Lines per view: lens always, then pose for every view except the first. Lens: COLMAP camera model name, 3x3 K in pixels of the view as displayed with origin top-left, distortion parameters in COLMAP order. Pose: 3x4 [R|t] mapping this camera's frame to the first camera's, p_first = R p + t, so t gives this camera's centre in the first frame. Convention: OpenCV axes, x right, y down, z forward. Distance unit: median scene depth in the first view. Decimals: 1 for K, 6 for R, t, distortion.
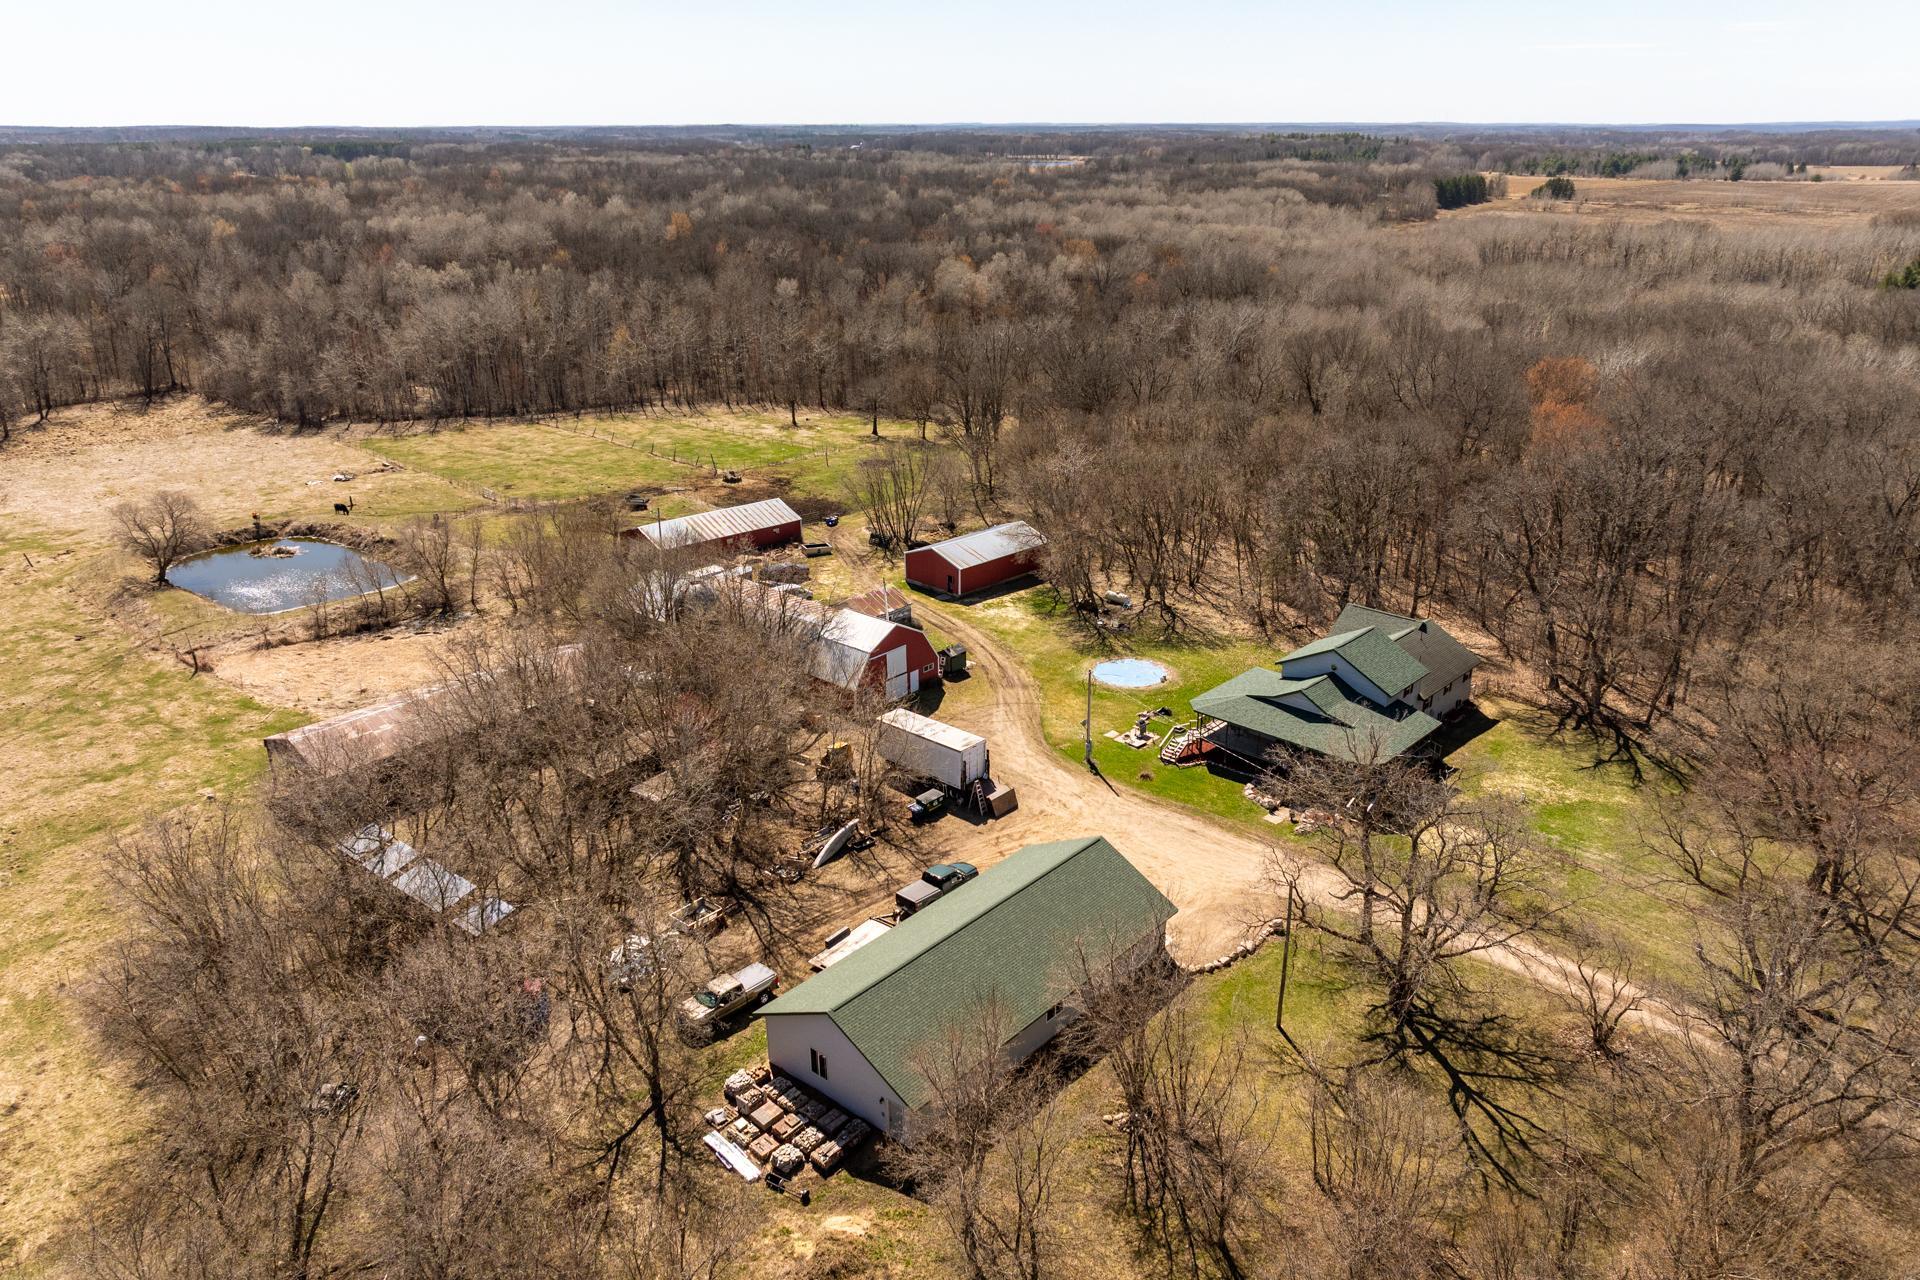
lens RADIAL K [[1347.6, 0, 960.0], [0, 1347.6, 640.0], [0, 0, 1]] dist [-0.009863, -0.003746]
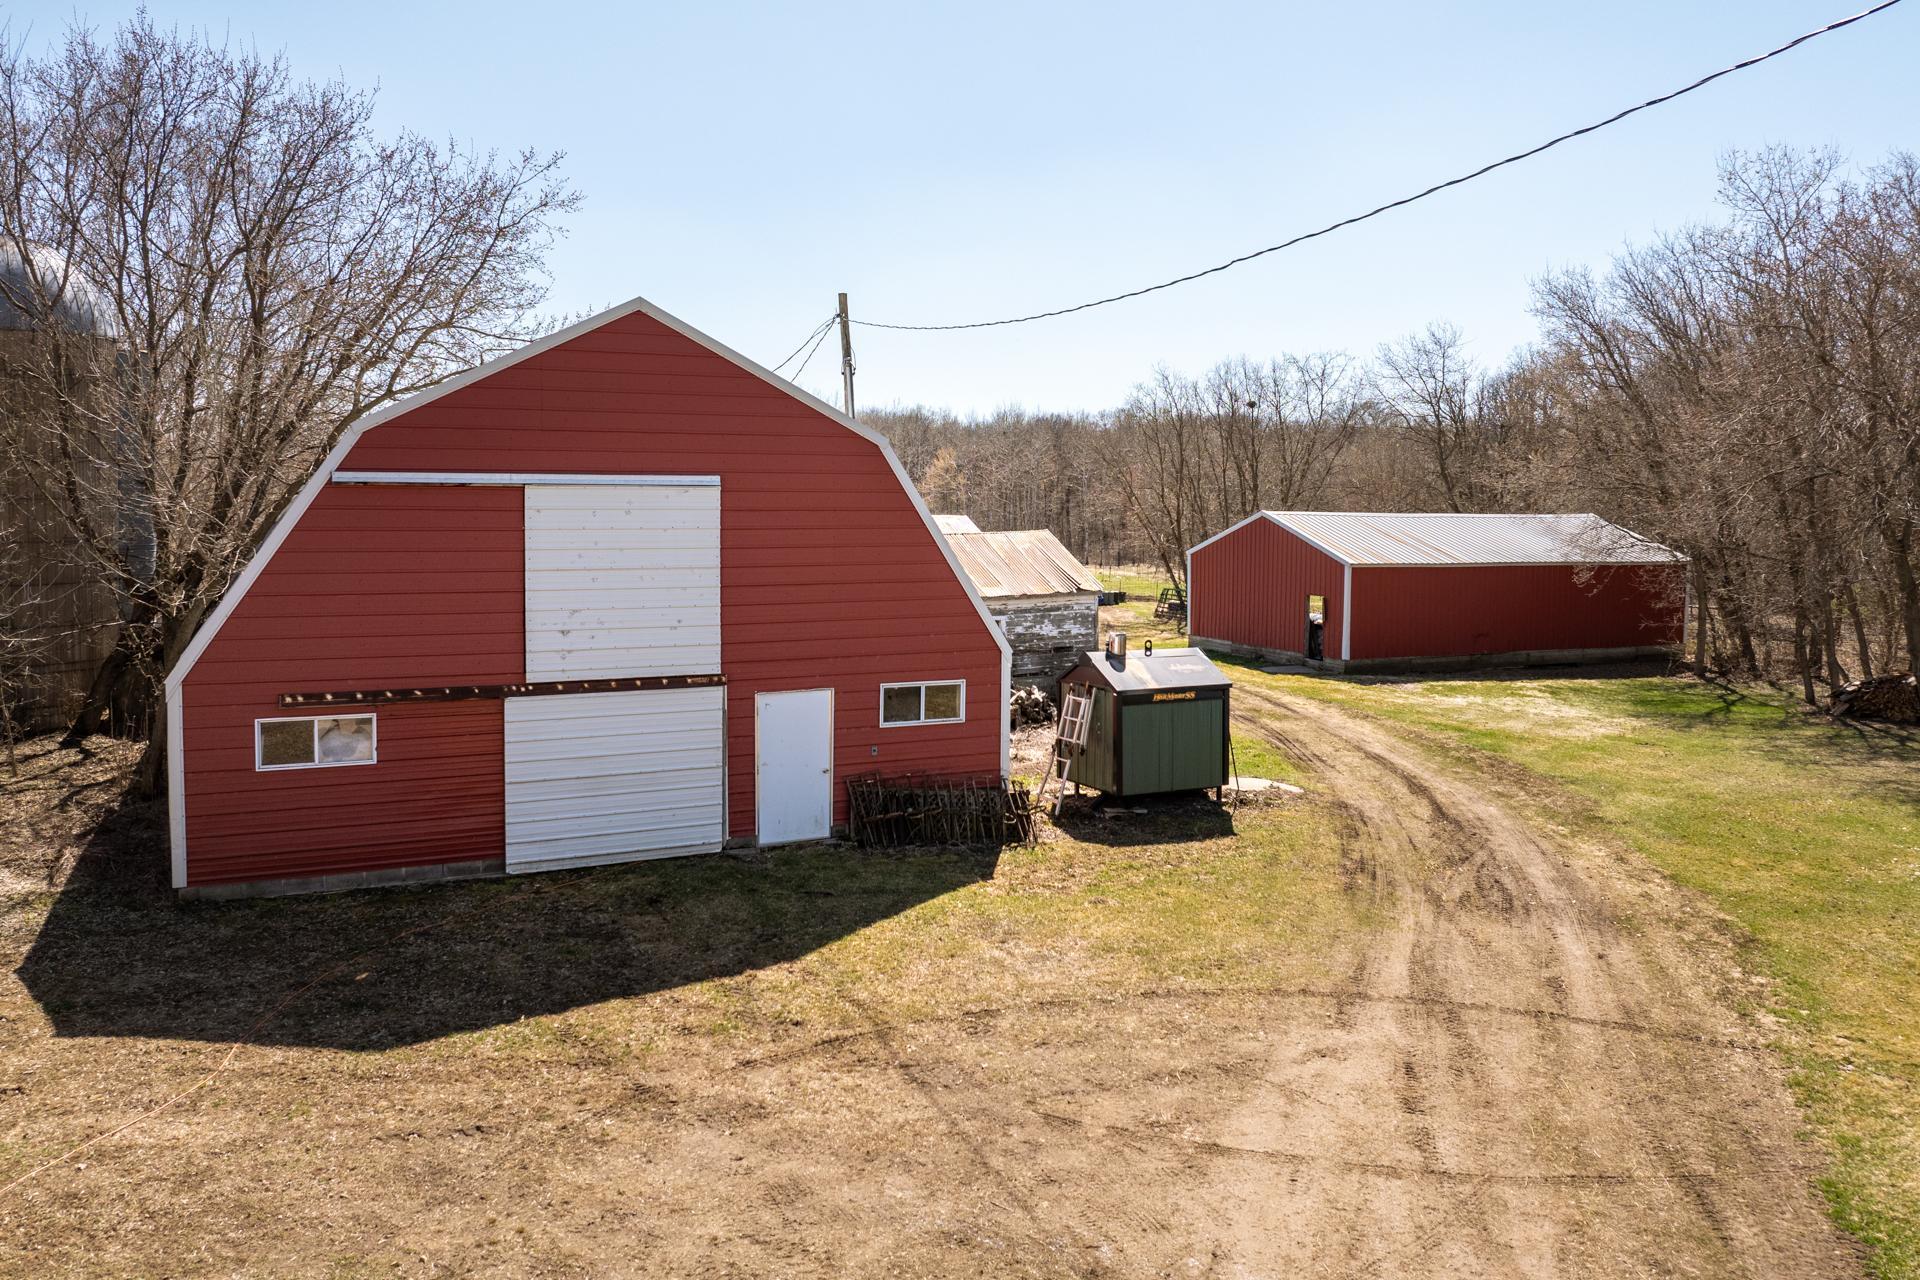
lens RADIAL K [[1347.6, 0, 960.0], [0, 1347.6, 640.0], [0, 0, 1]] dist [-0.009863, -0.003746]
pose [[0.927474, 0.055710, -0.369715, 0.033171], [-0.144776, 0.965208, -0.217747, 0.041966], [0.344721, 0.255480, 0.903270, 0.781561]]
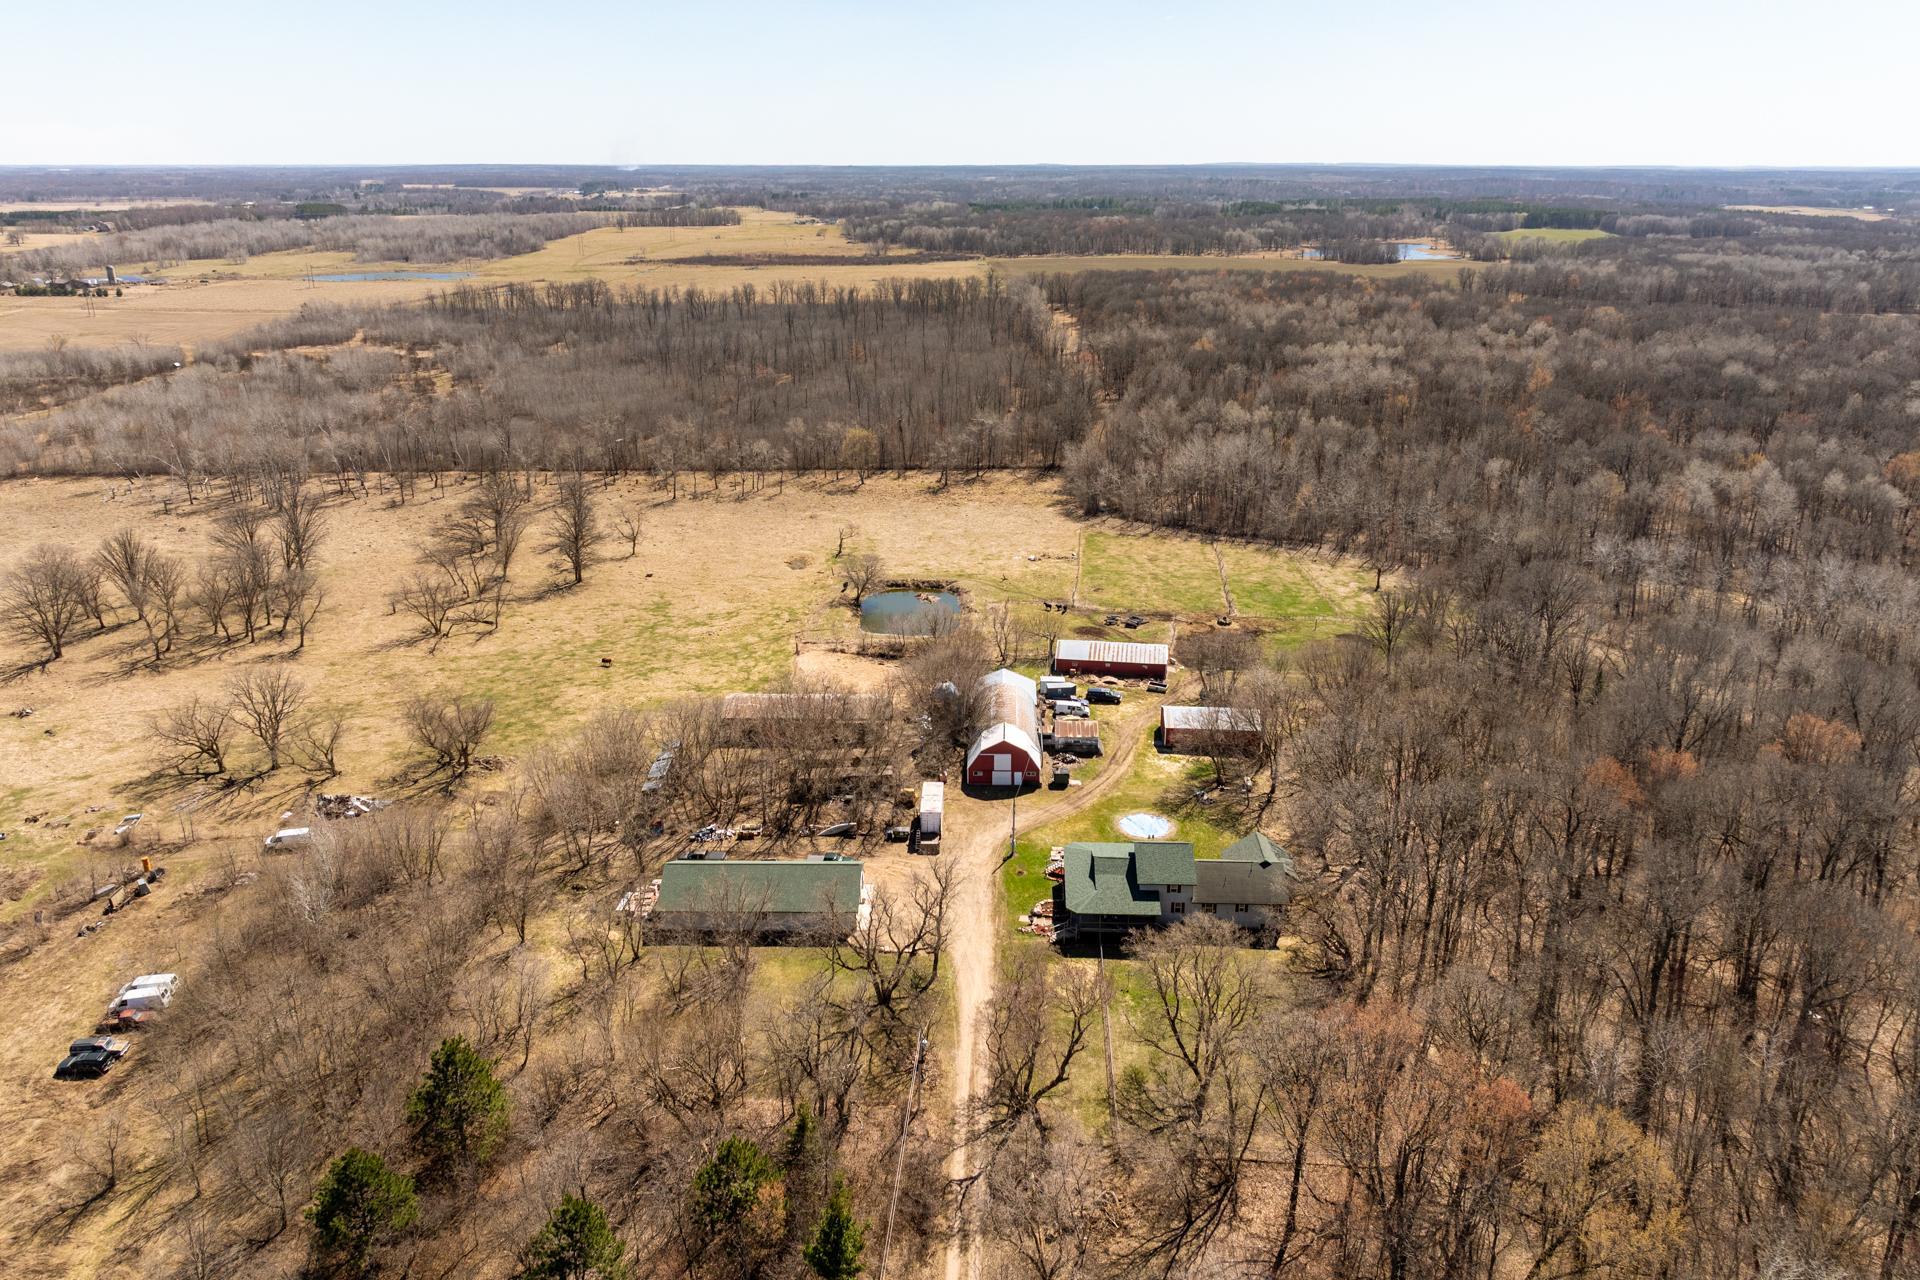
lens RADIAL K [[1347.6, 0, 960.0], [0, 1347.6, 640.0], [0, 0, 1]] dist [-0.009863, -0.003746]
pose [[0.634834, 0.257162, -0.728597, 0.941362], [-0.271118, 0.957168, 0.101610, -0.243766], [0.723520, 0.133030, 0.677364, -0.140911]]
